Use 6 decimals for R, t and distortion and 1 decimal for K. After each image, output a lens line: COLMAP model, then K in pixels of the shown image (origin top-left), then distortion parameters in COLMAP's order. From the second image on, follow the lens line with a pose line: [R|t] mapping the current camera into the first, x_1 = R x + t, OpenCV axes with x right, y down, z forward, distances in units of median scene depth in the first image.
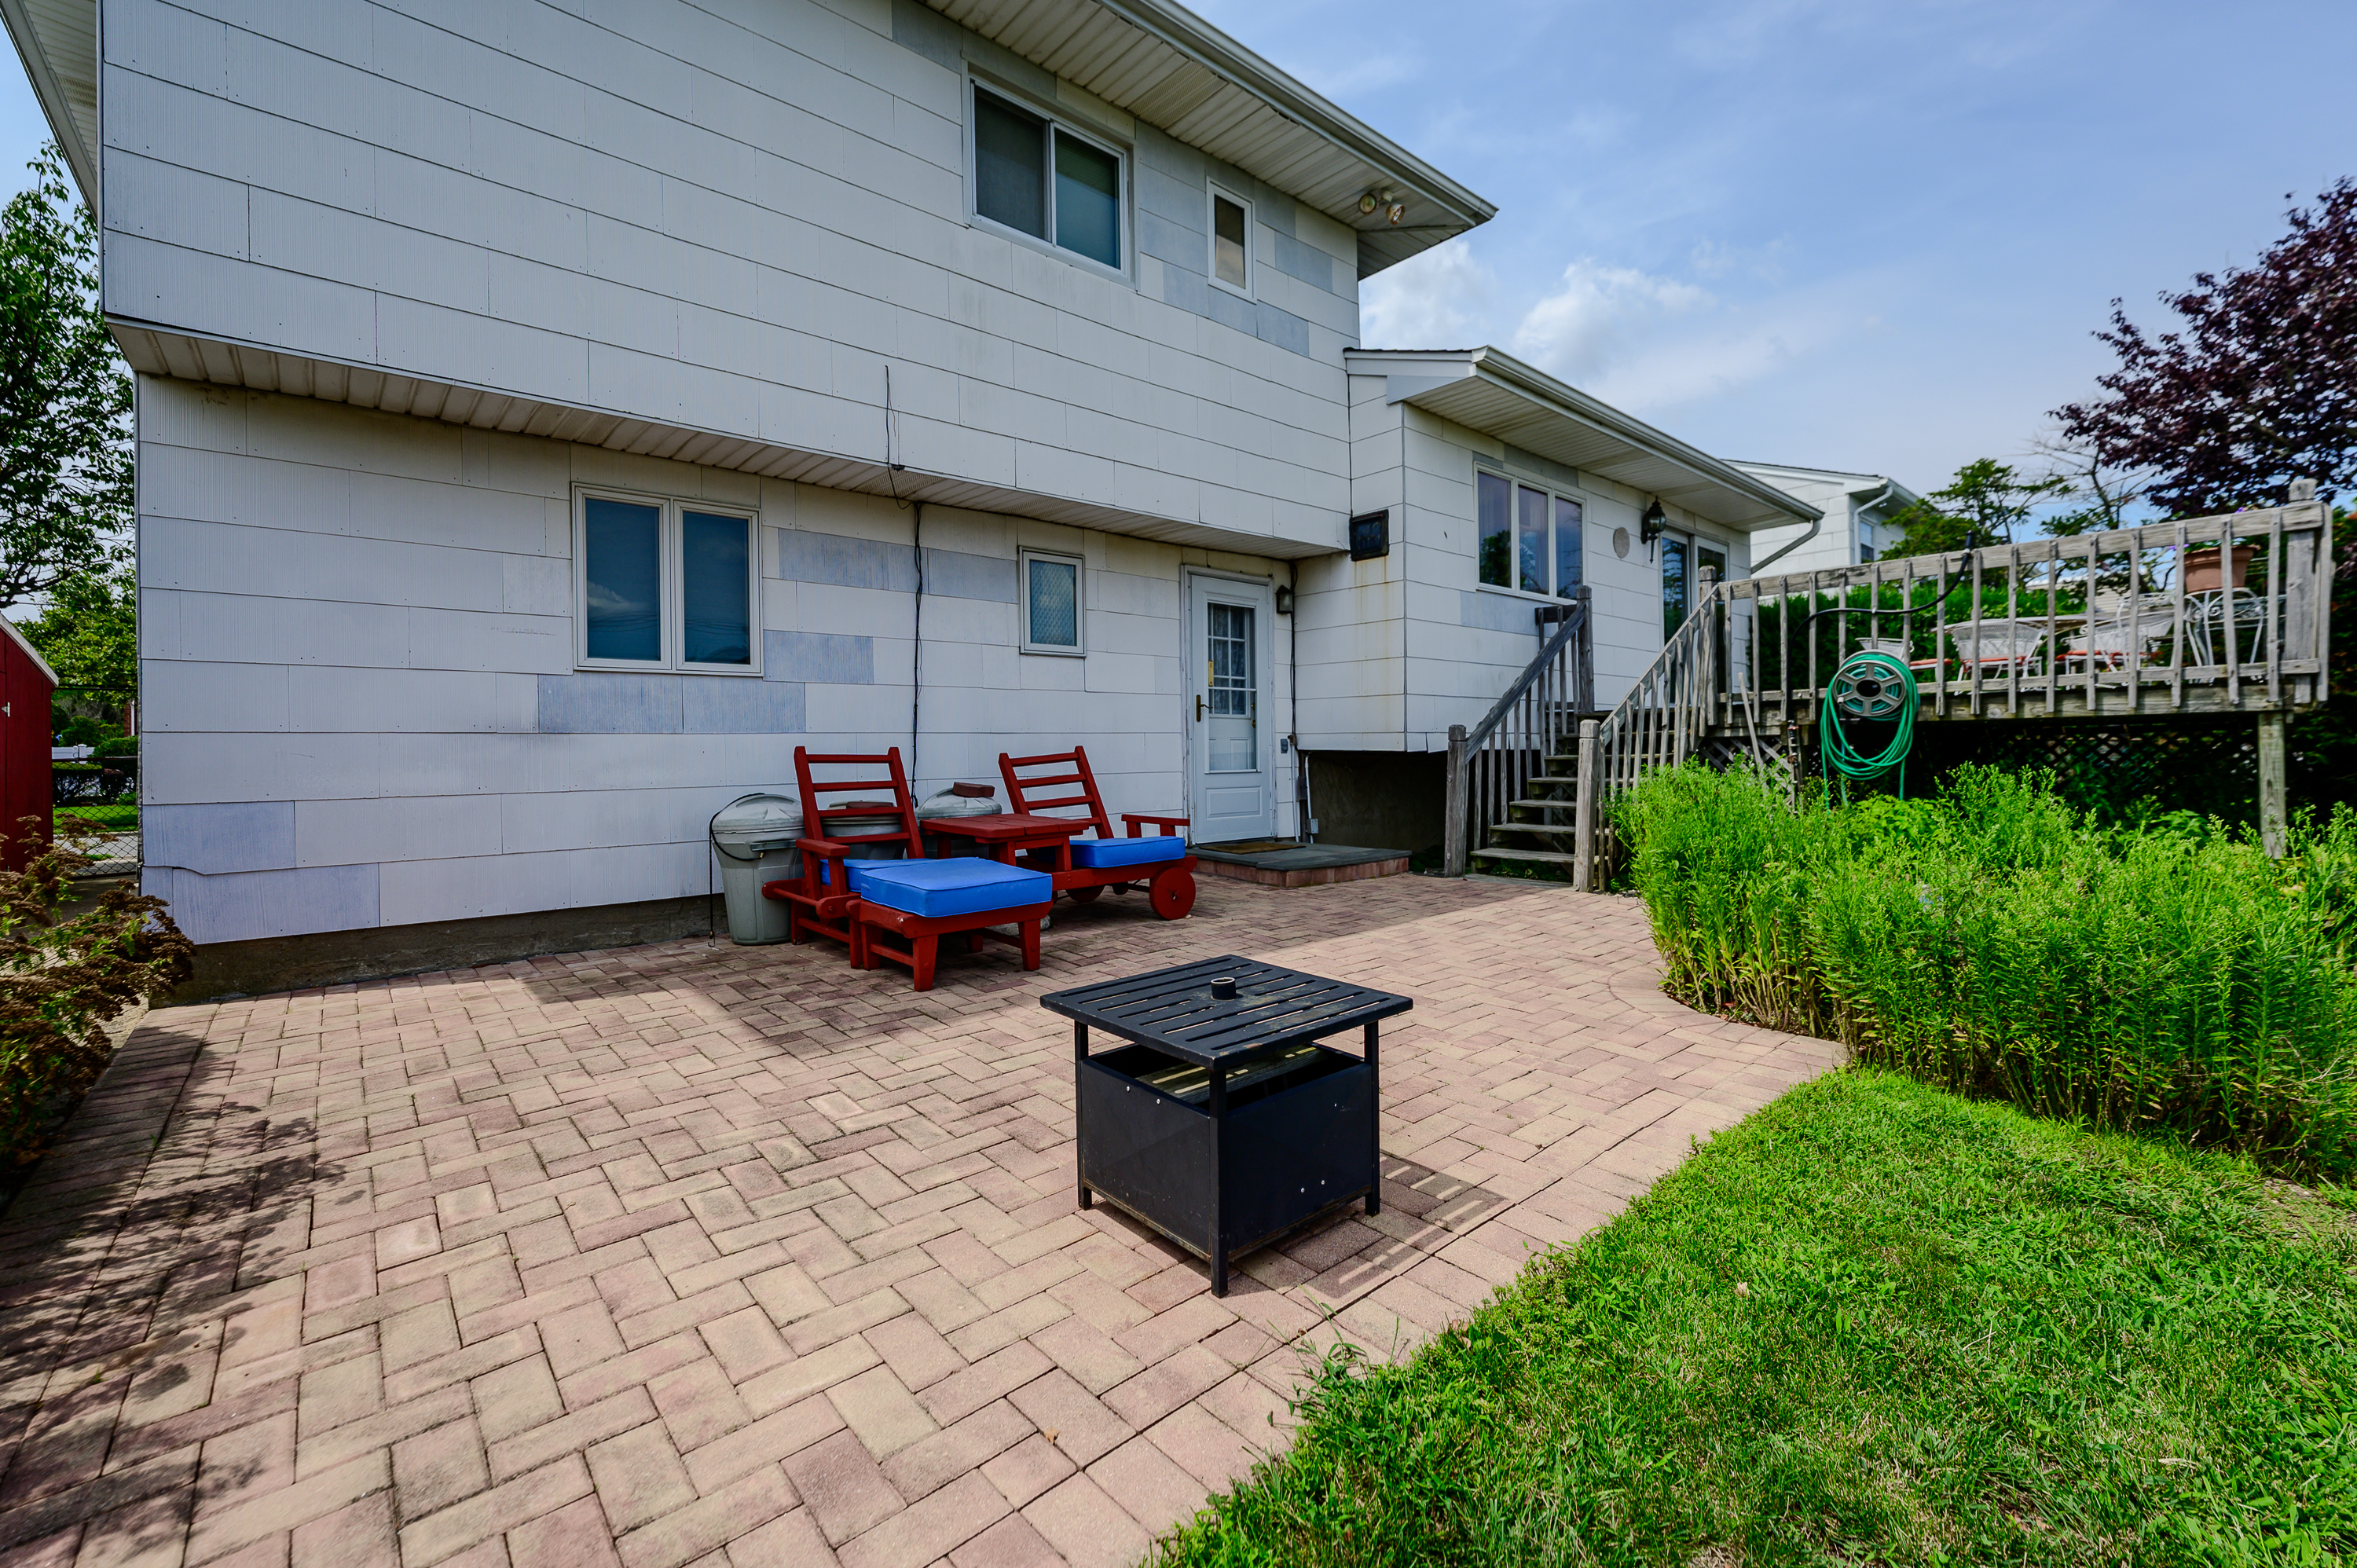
lens RADIAL K [[945.9, 0, 1203.6], [0, 945.9, 746.4], [0, 0, 1]] dist [0.000259, -0.000085]
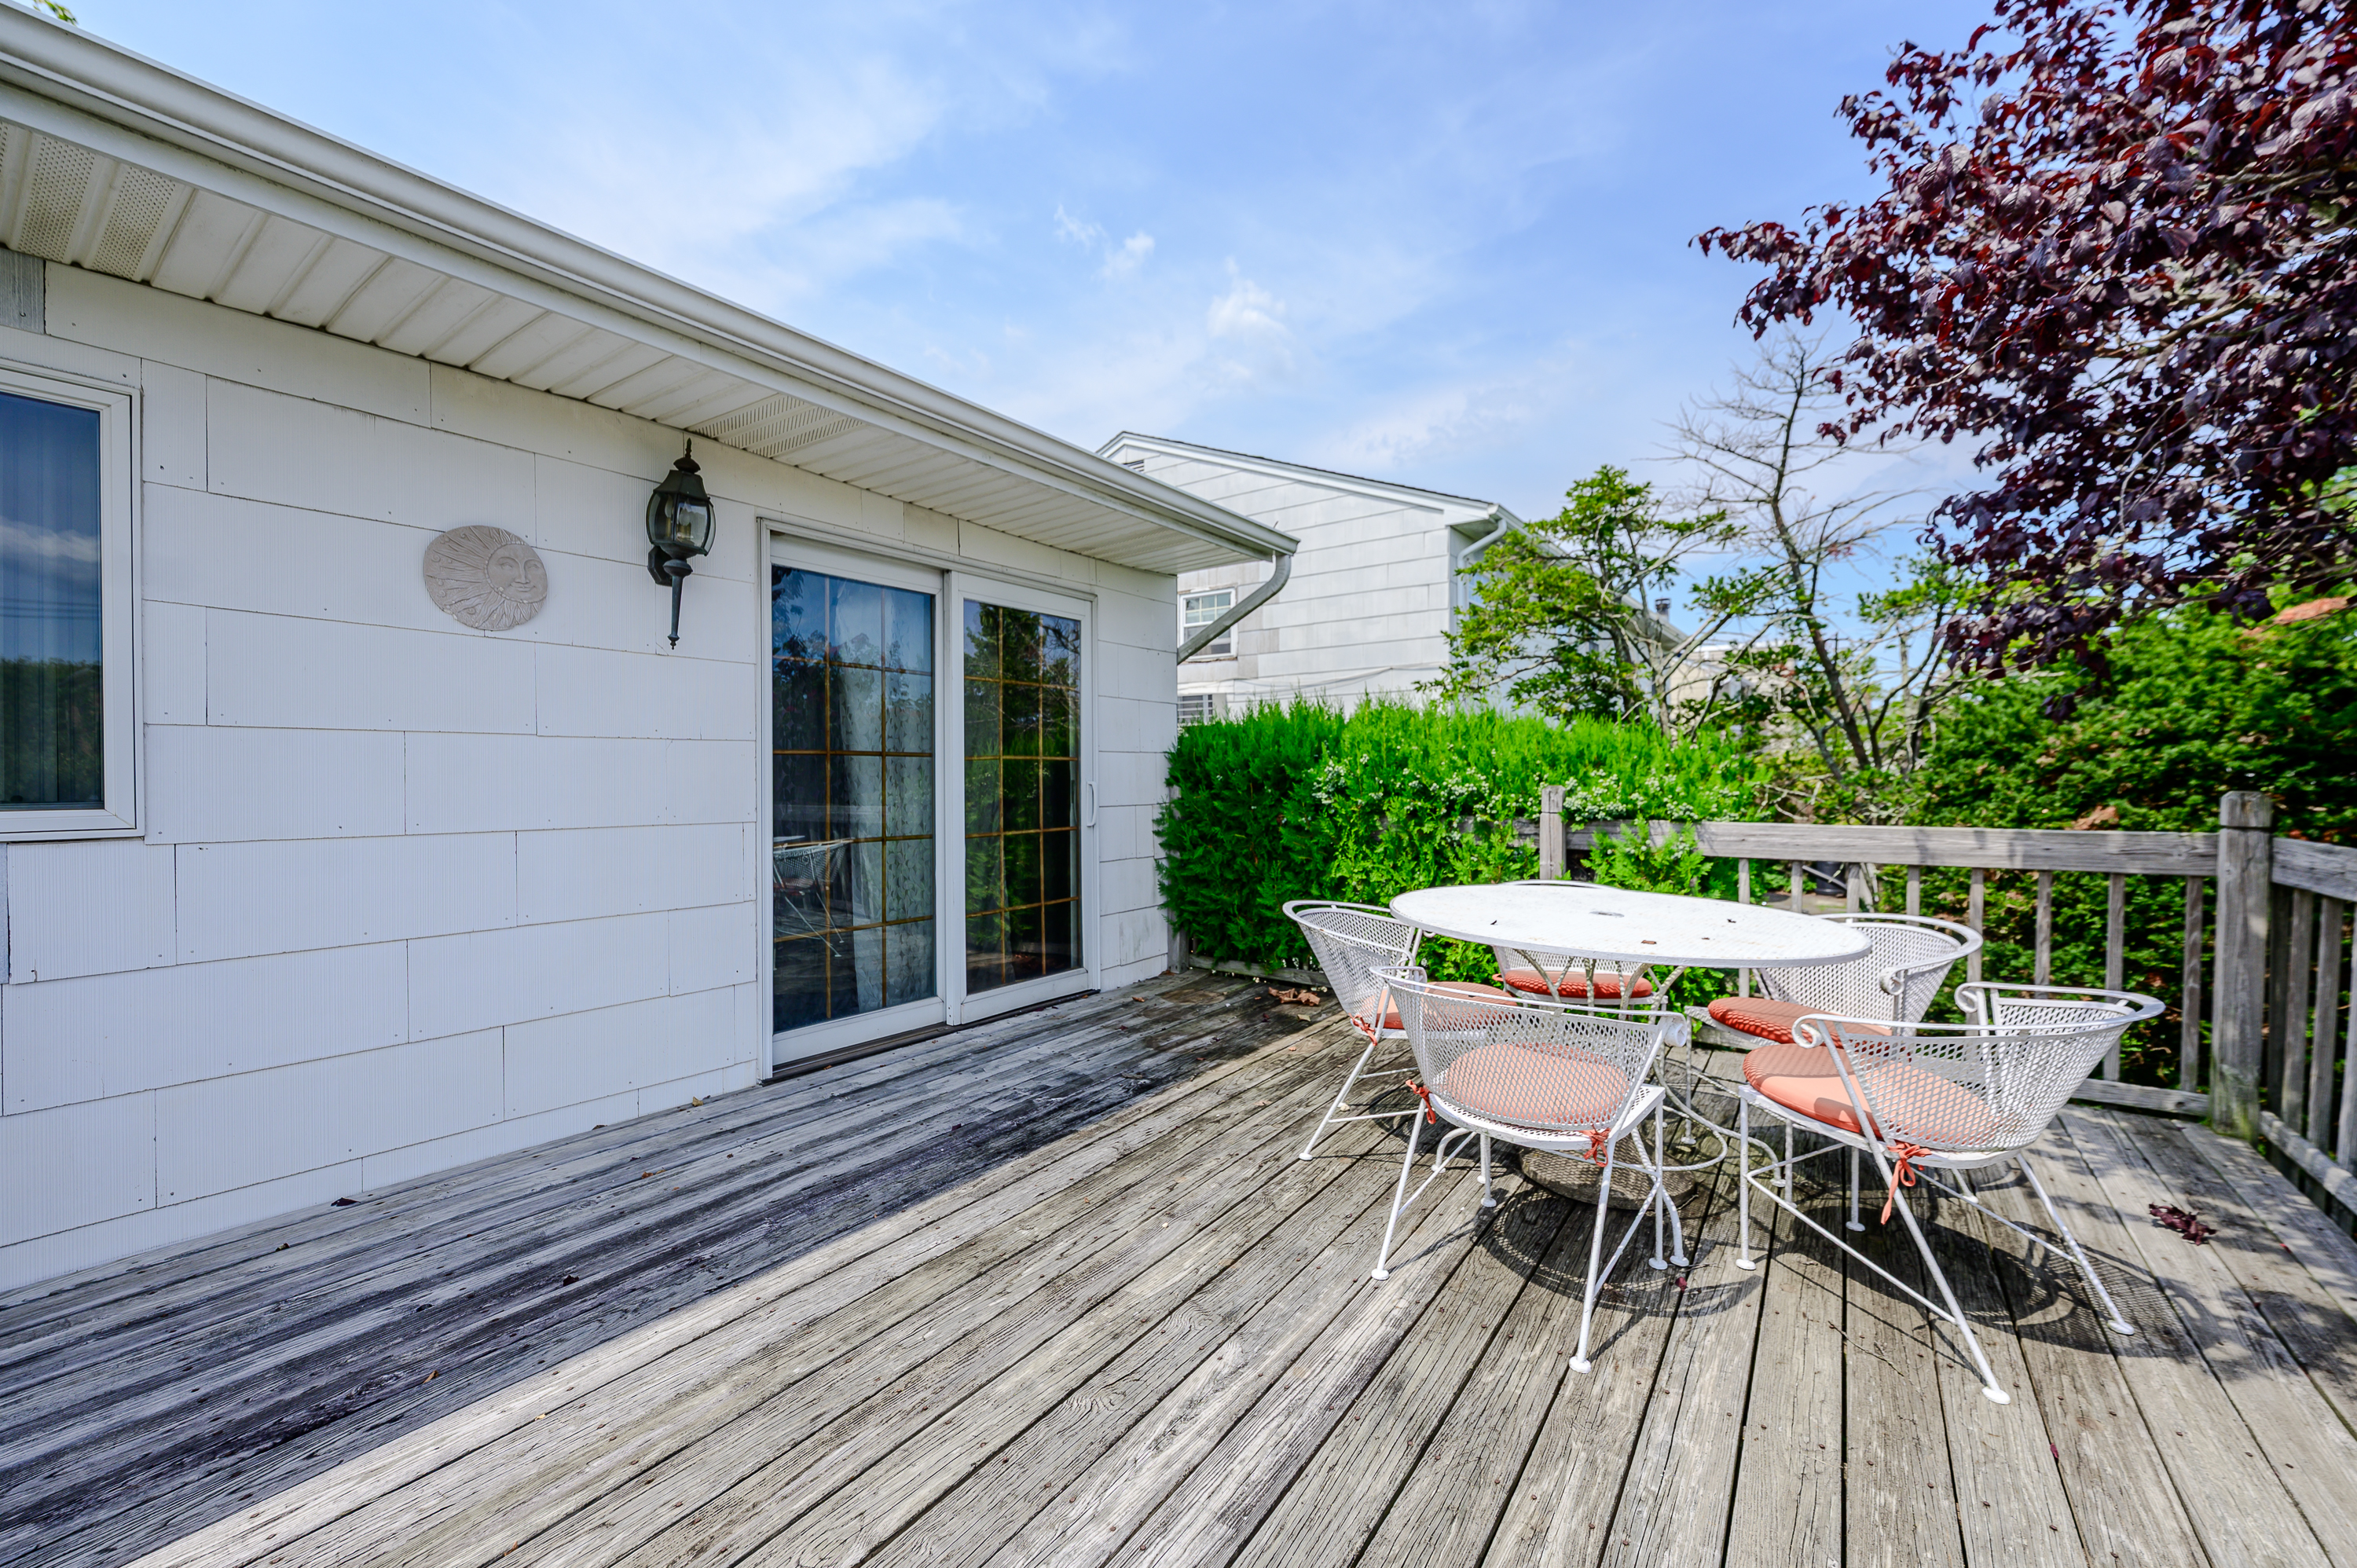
lens RADIAL K [[945.9, 0, 1190.6], [0, 945.9, 783.9], [0, 0, 1]] dist [0.000259, -0.000085]
pose [[0.973595, 0.008199, 0.228134, 0.898945], [-0.012220, 0.999794, 0.016216, -0.240090], [-0.227954, -0.018575, 0.973495, 0.995666]]
